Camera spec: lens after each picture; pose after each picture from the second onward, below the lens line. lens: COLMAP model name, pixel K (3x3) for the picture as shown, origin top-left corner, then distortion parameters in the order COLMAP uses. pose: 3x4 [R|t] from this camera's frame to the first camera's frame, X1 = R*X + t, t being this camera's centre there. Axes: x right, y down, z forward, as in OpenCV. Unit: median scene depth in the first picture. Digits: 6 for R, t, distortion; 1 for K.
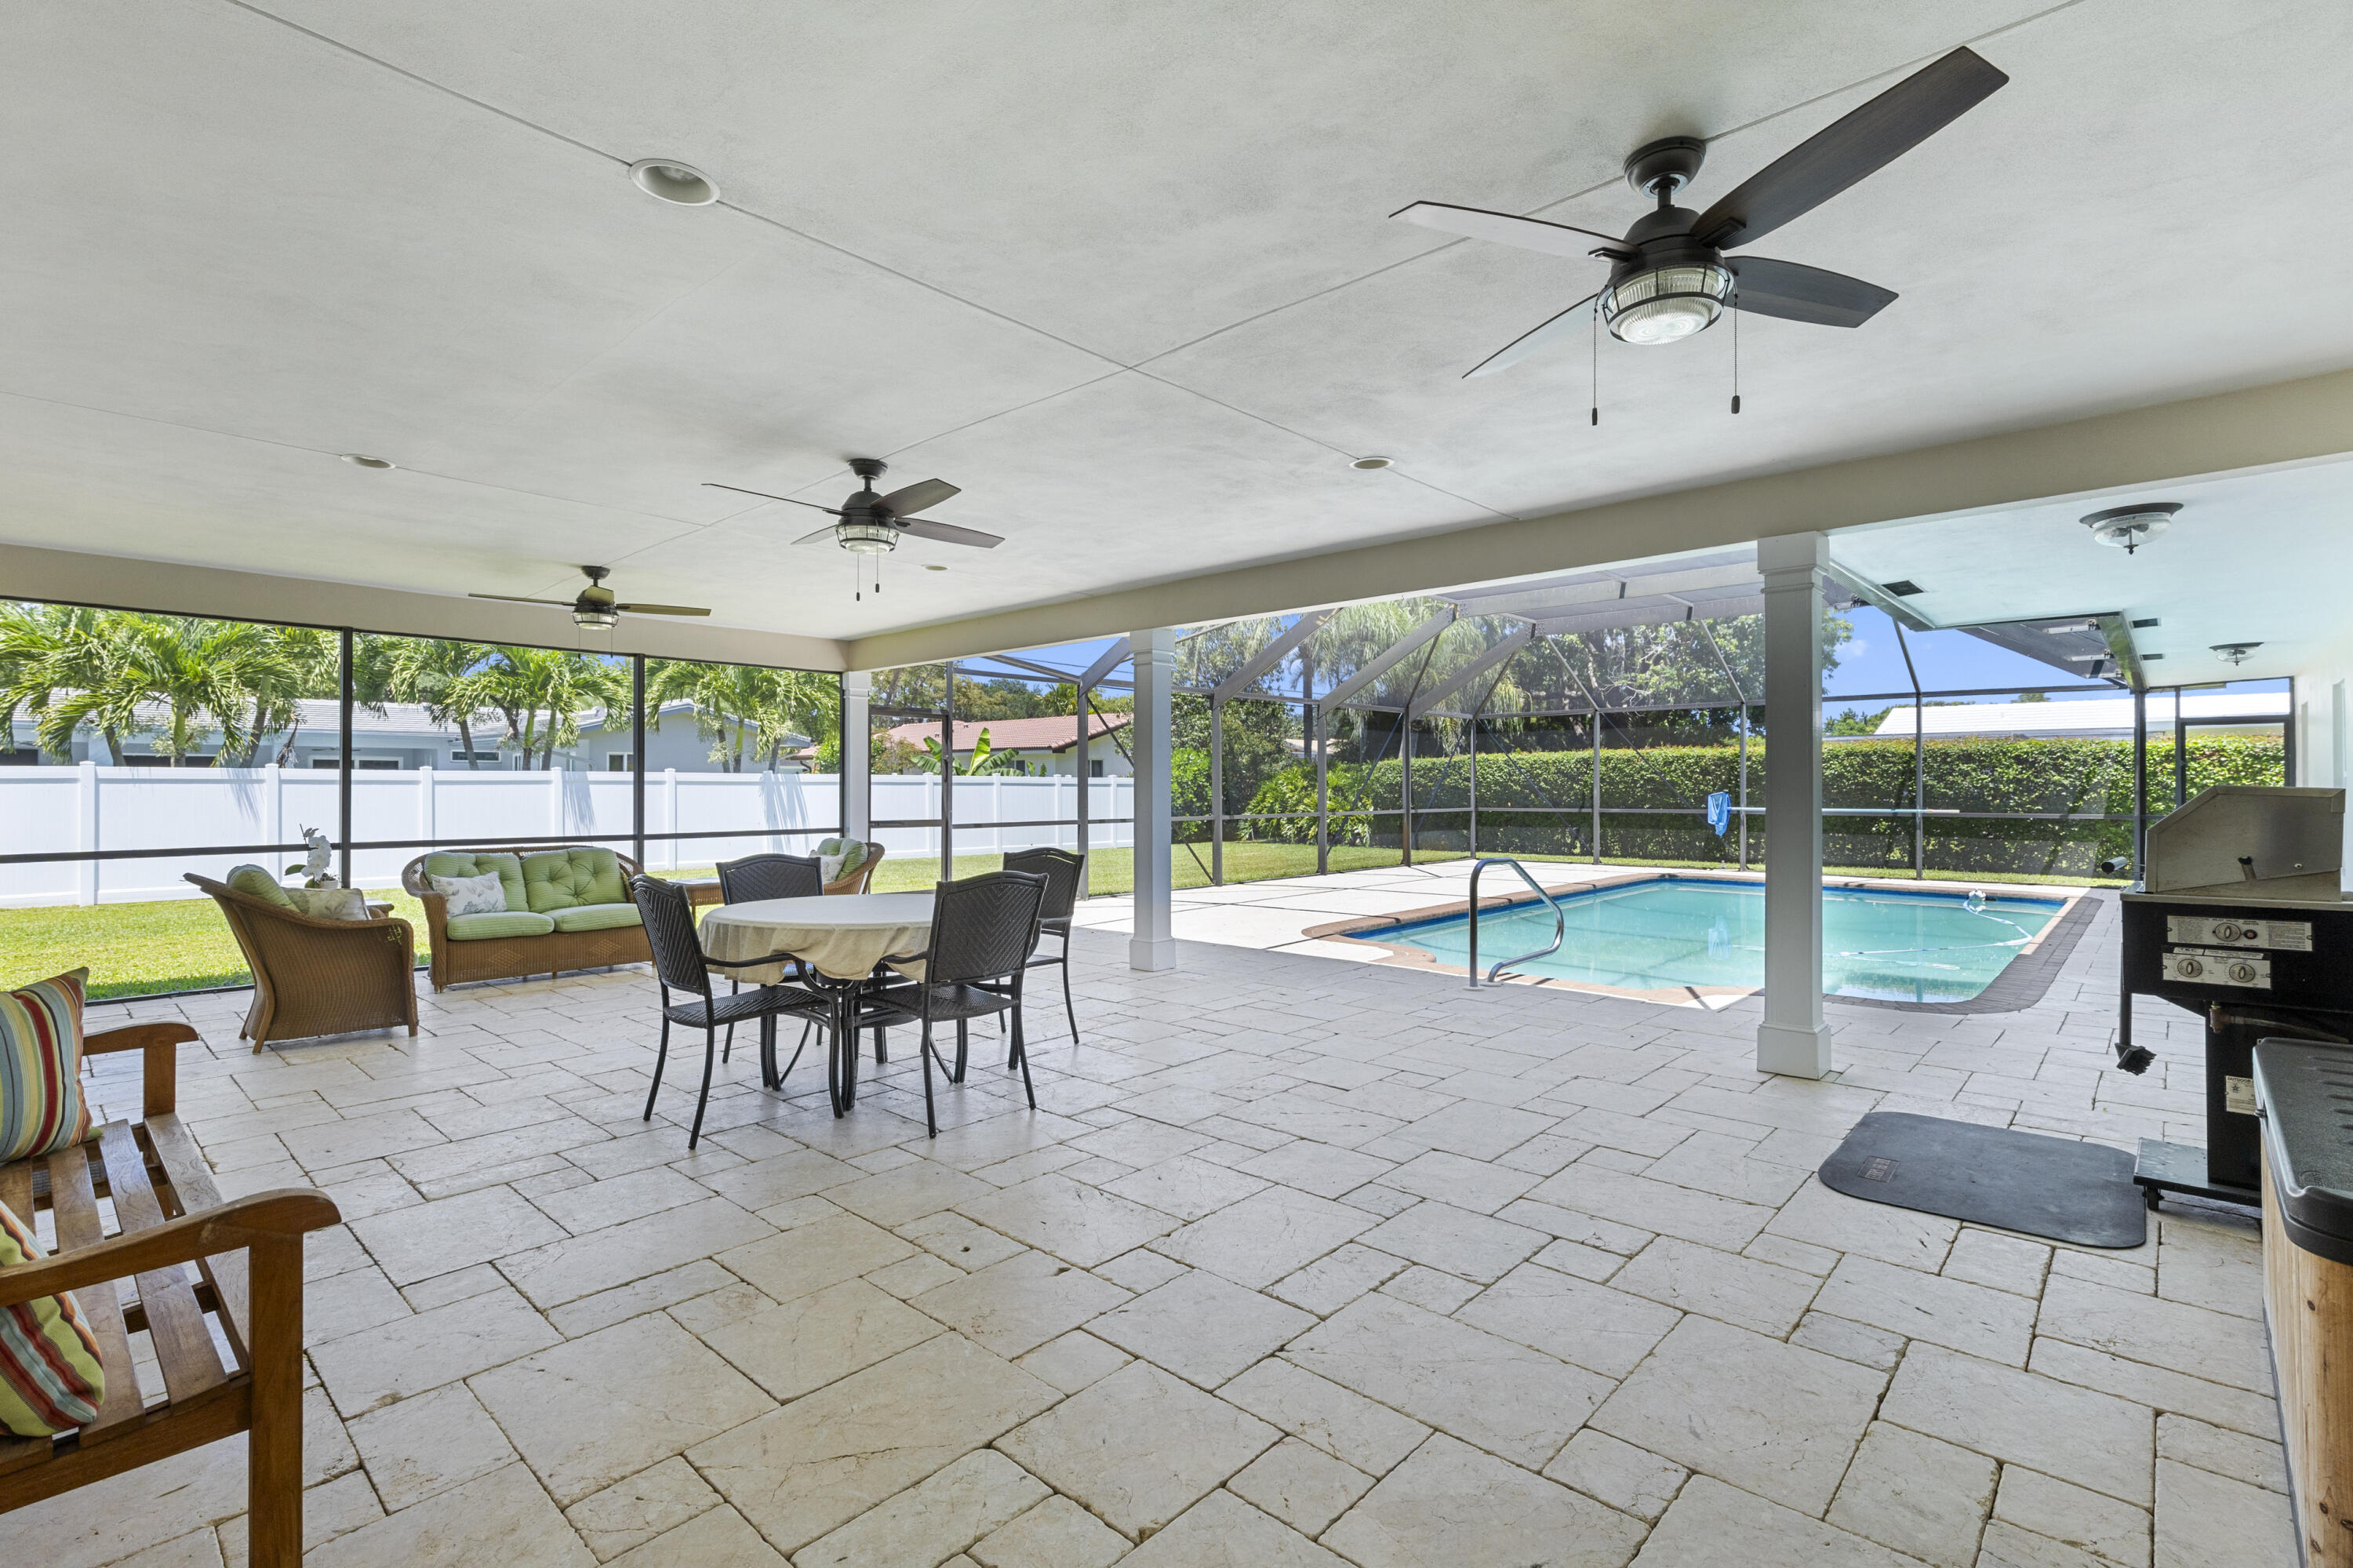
lens RADIAL K [[1095.5, 0, 1176.5], [0, 1095.5, 784.0], [0, 0, 1]] dist [-0.002787, -0.000460]
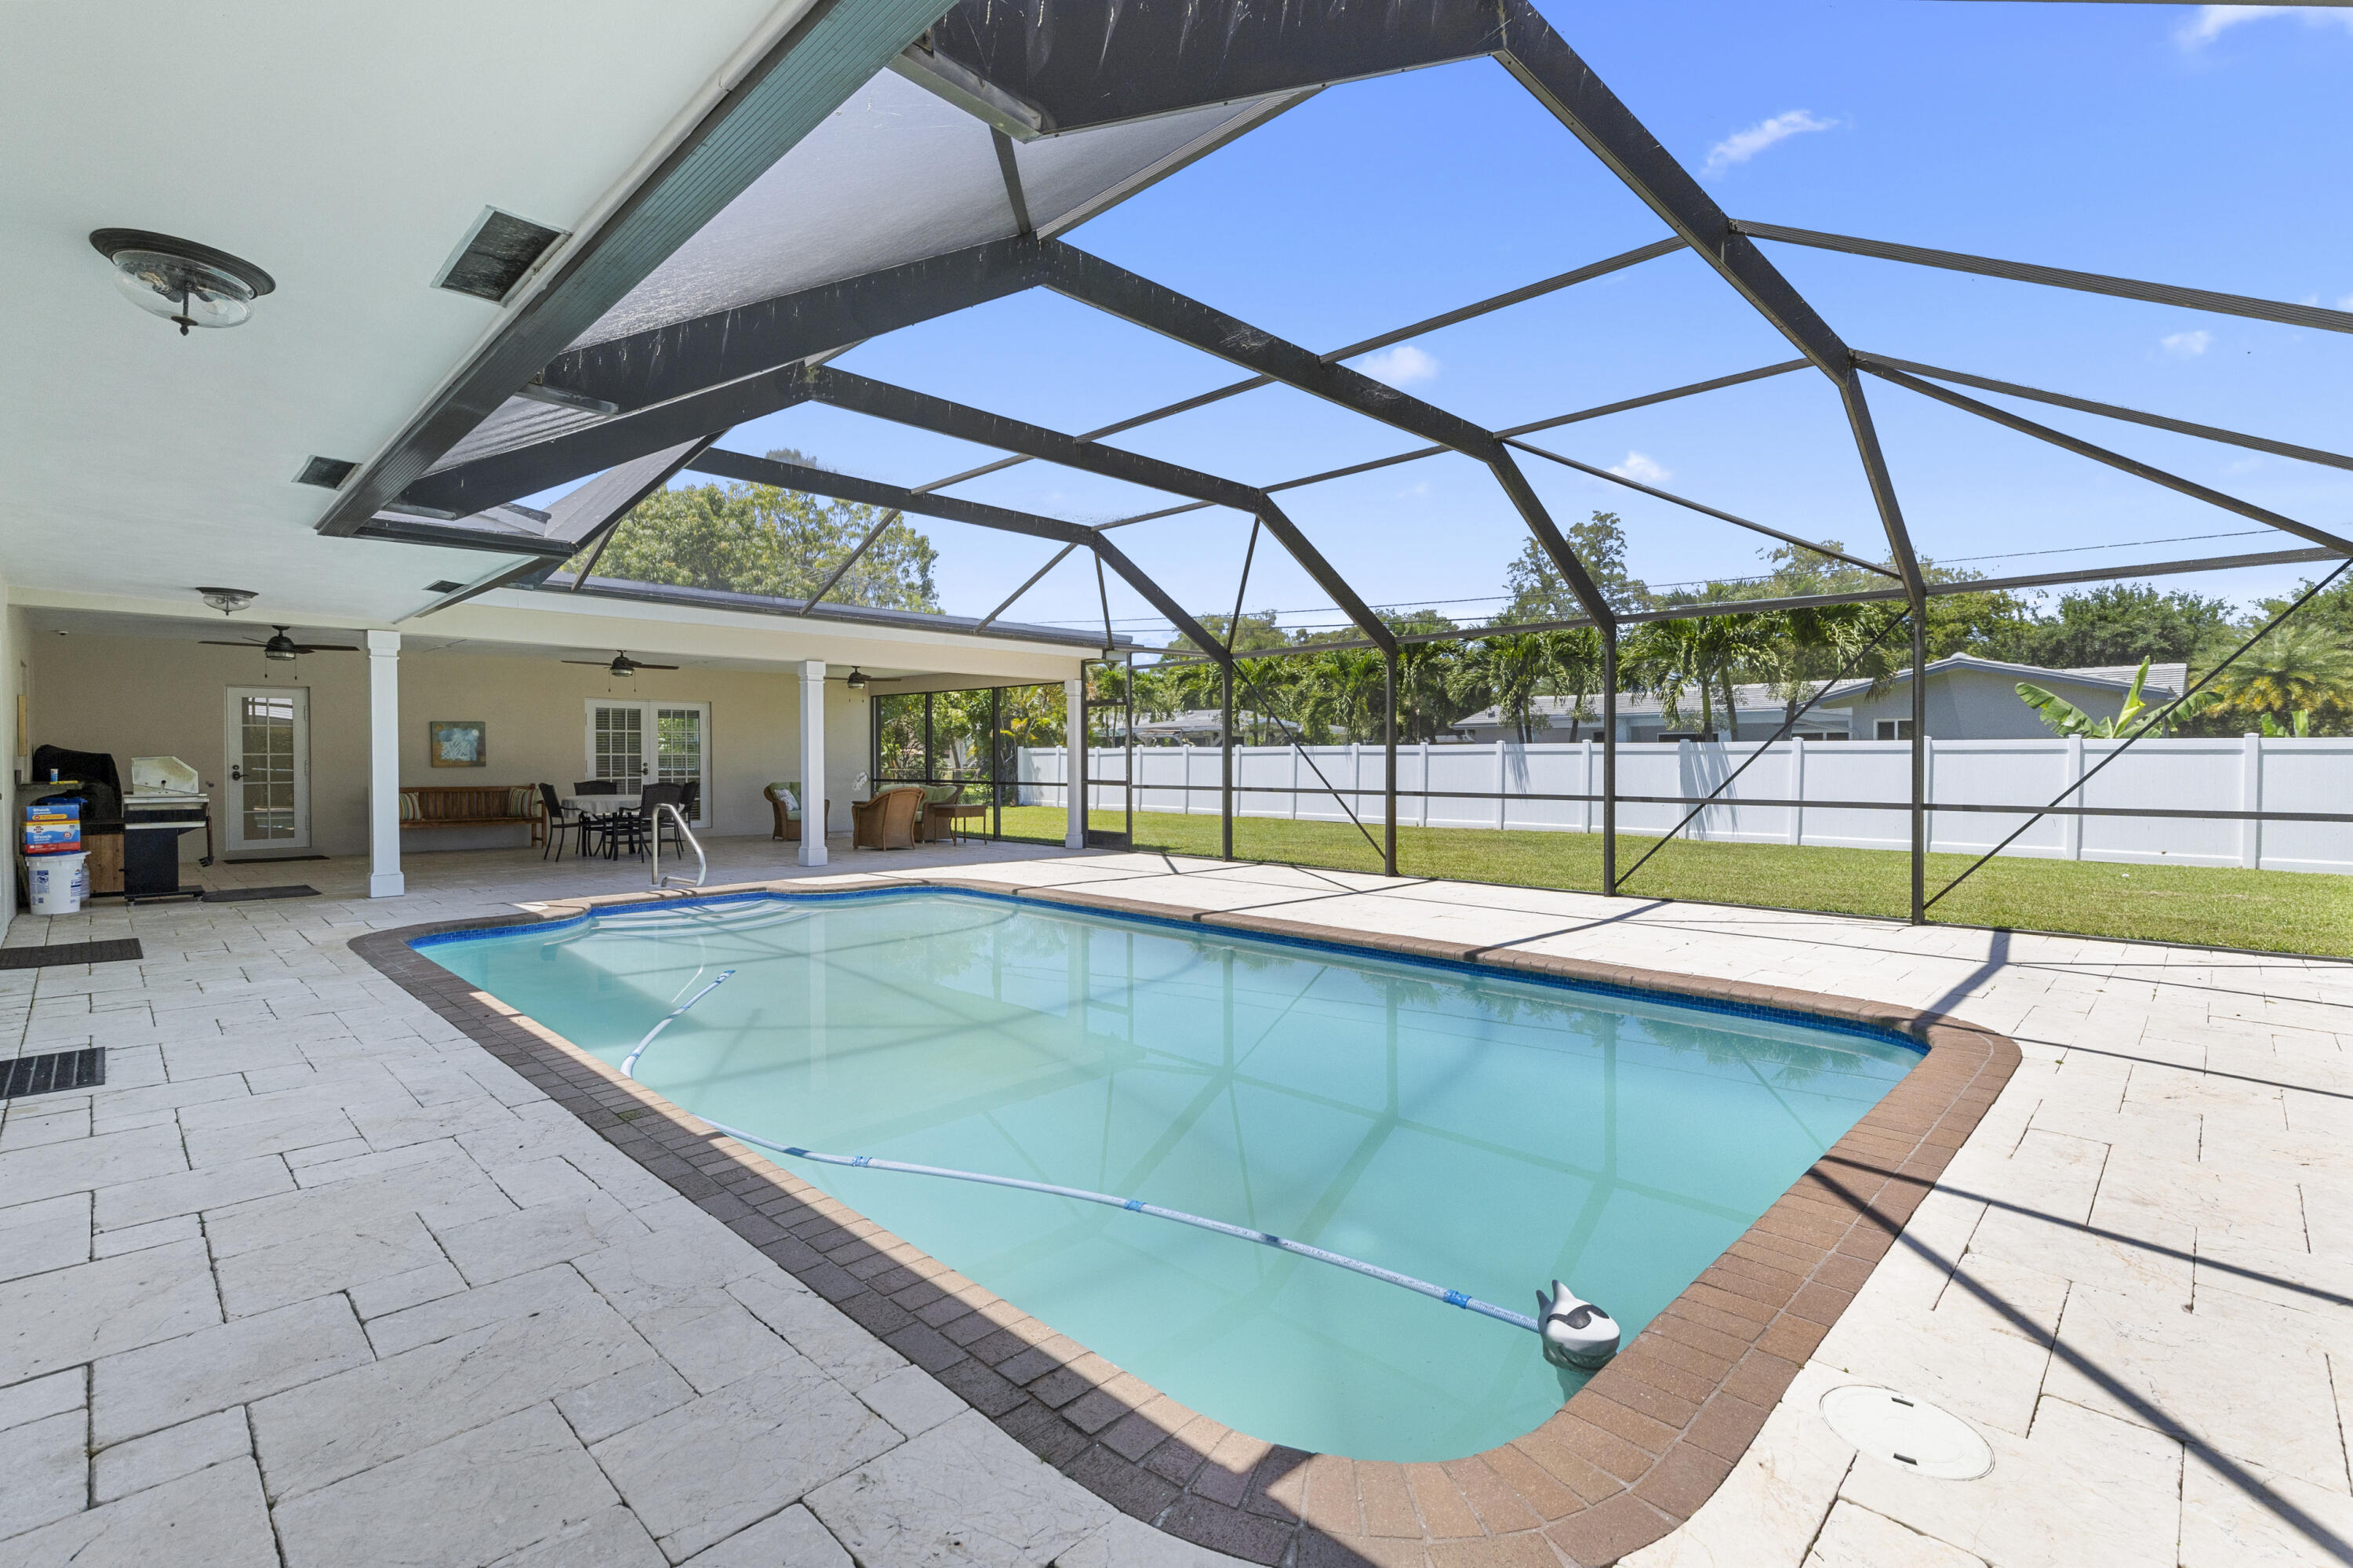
lens RADIAL K [[1095.5, 0, 1176.5], [0, 1095.5, 784.0], [0, 0, 1]] dist [-0.002787, -0.000460]
pose [[0.012959, 0.022115, -0.999671, 0.501983], [0.005309, 0.999740, 0.022185, 0.003032], [0.999902, -0.005595, 0.012838, 0.480894]]
